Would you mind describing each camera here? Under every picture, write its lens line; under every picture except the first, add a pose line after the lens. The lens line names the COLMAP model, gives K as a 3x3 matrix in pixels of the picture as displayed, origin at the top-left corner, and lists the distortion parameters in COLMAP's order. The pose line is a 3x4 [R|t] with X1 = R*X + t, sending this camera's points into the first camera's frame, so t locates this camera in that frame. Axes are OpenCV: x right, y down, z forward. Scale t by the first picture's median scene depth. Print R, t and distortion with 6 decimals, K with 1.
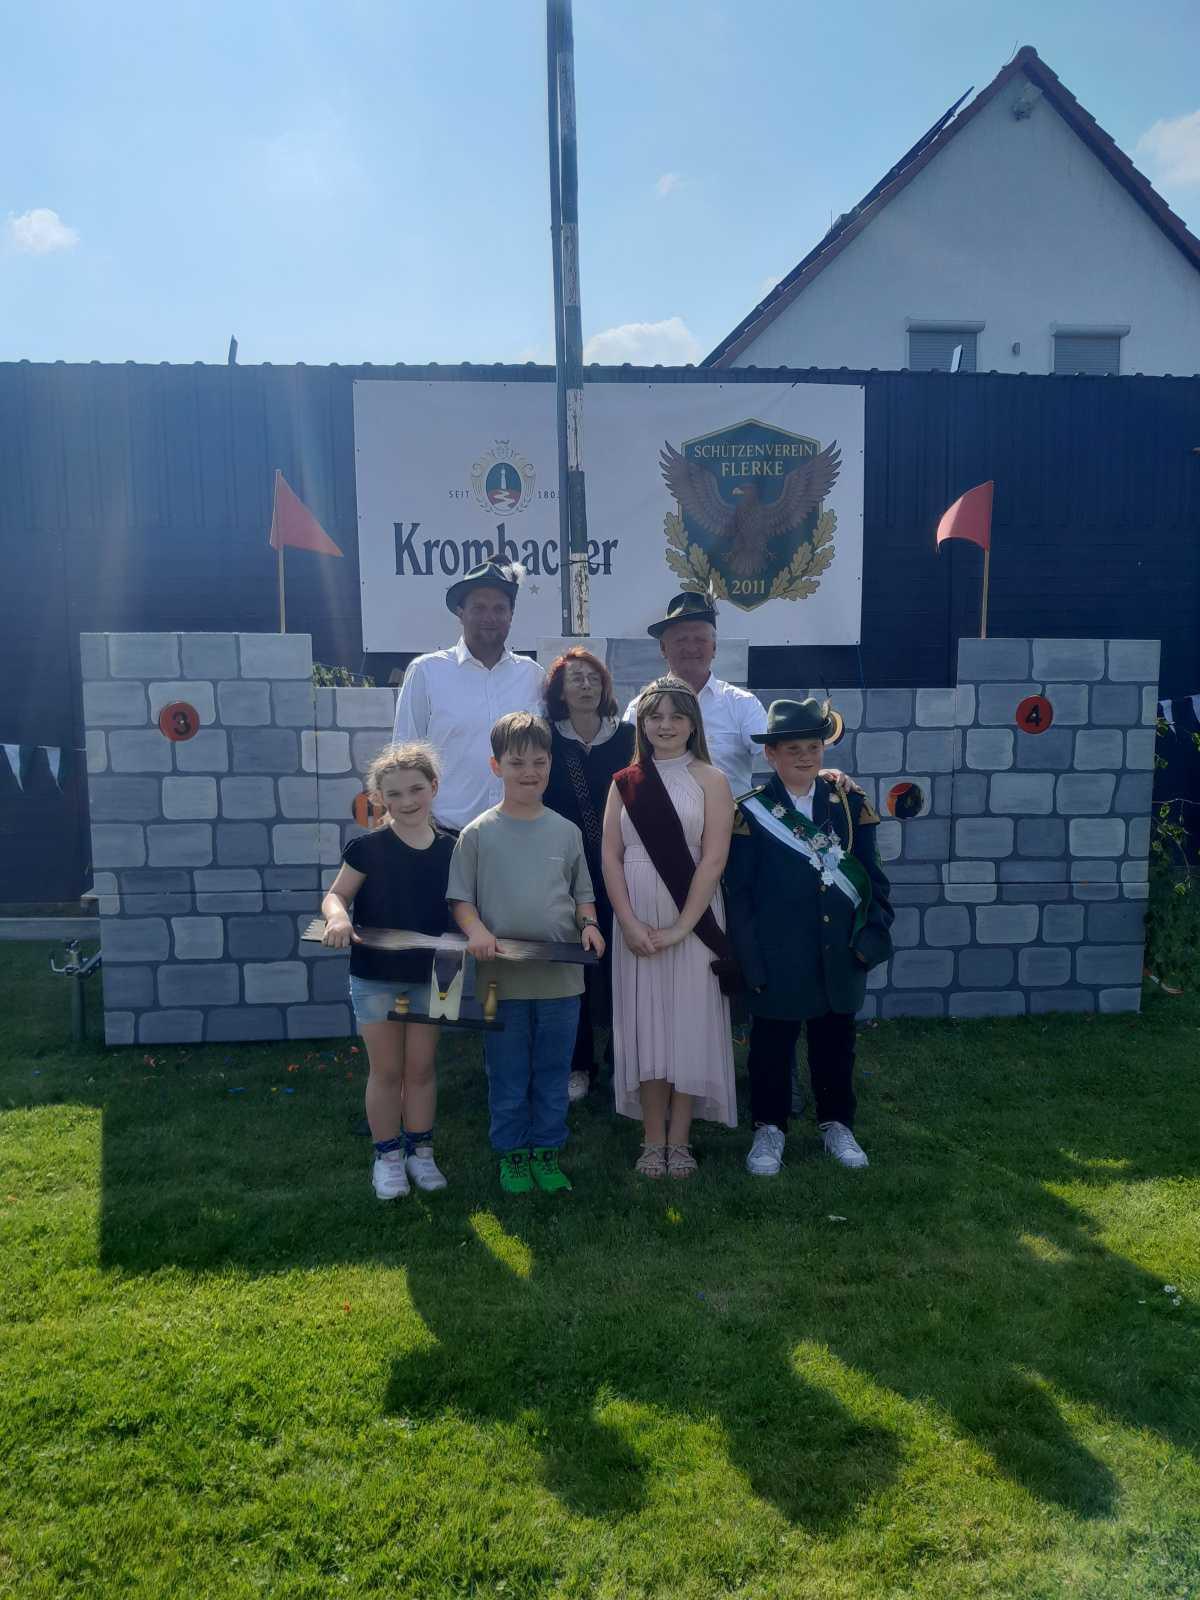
lens RADIAL K [[1294.9, 0, 599.5], [0, 1294.9, 824.7], [0, 0, 1]] dist [0.055456, -0.001254]
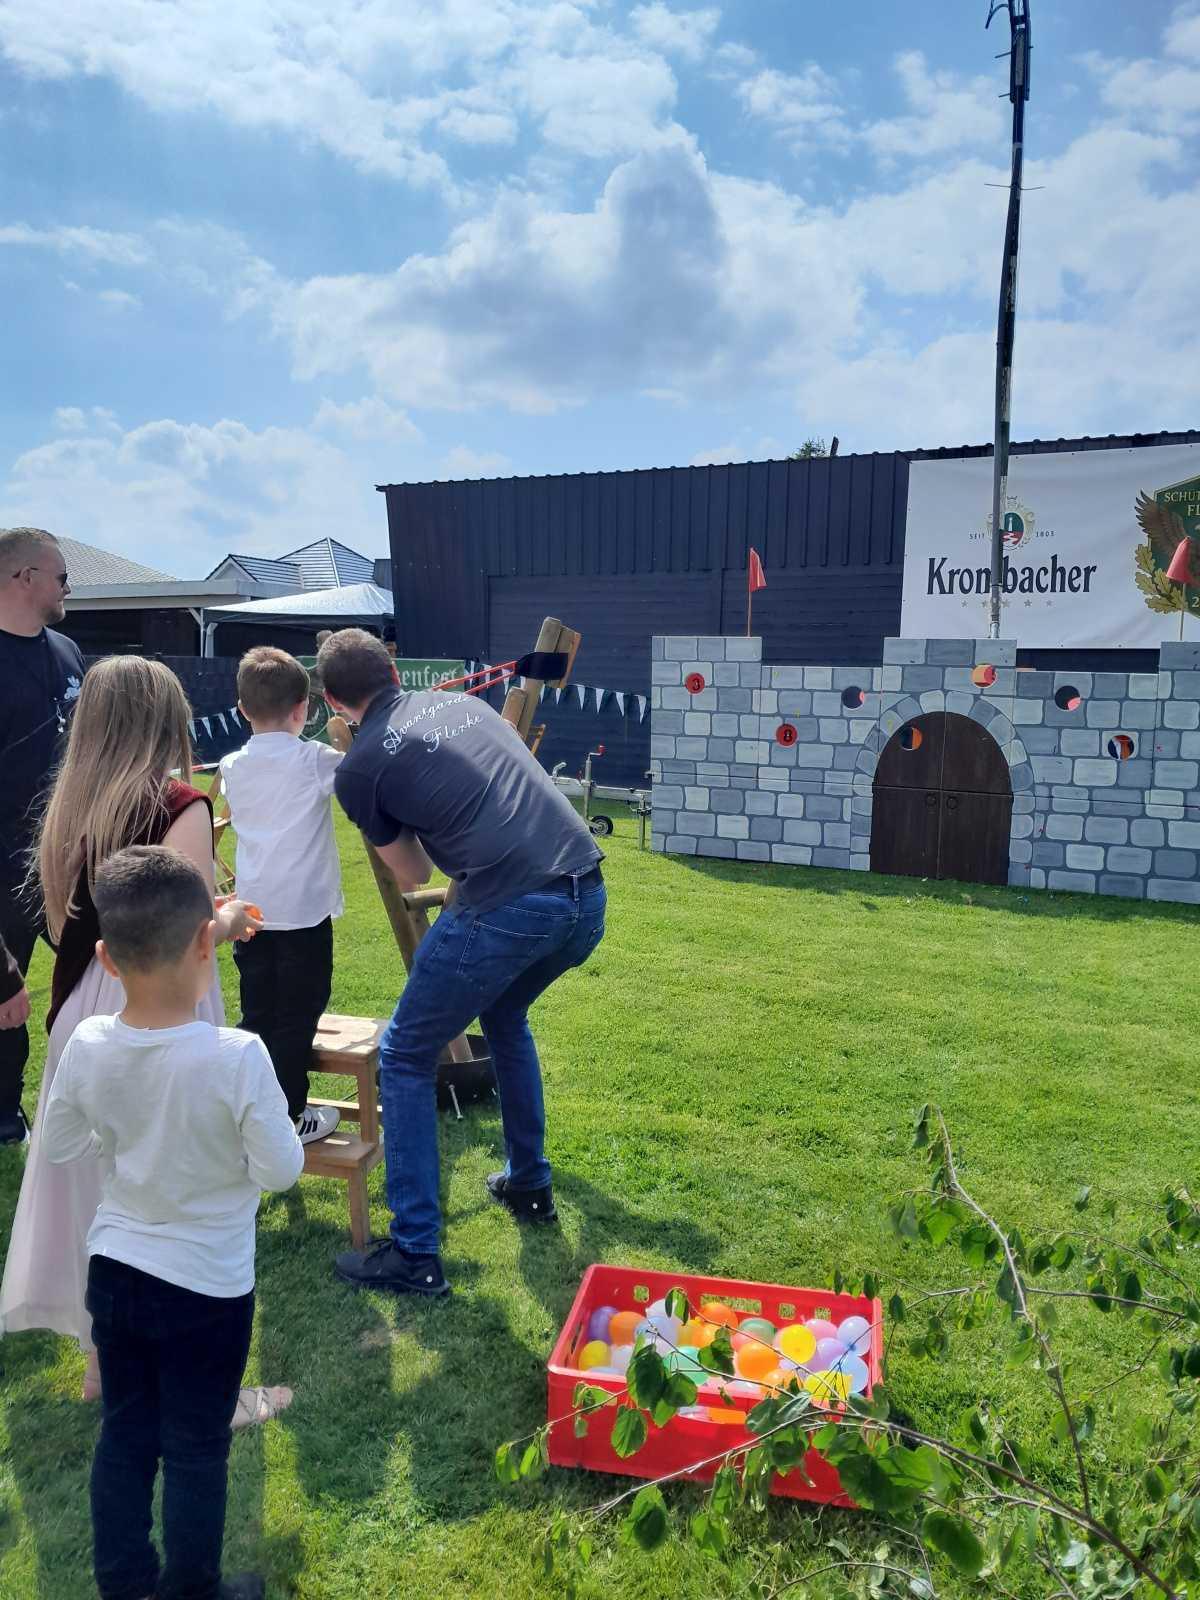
lens RADIAL K [[1279.3, 0, 641.7], [0, 1279.3, 802.5], [0, 0, 1]] dist [0.028465, -0.039537]
pose [[0.844339, 0.070690, -0.531125, 0.566424], [-0.079020, 0.996848, 0.007057, 0.080209], [0.529950, 0.036011, 0.847264, -0.566258]]
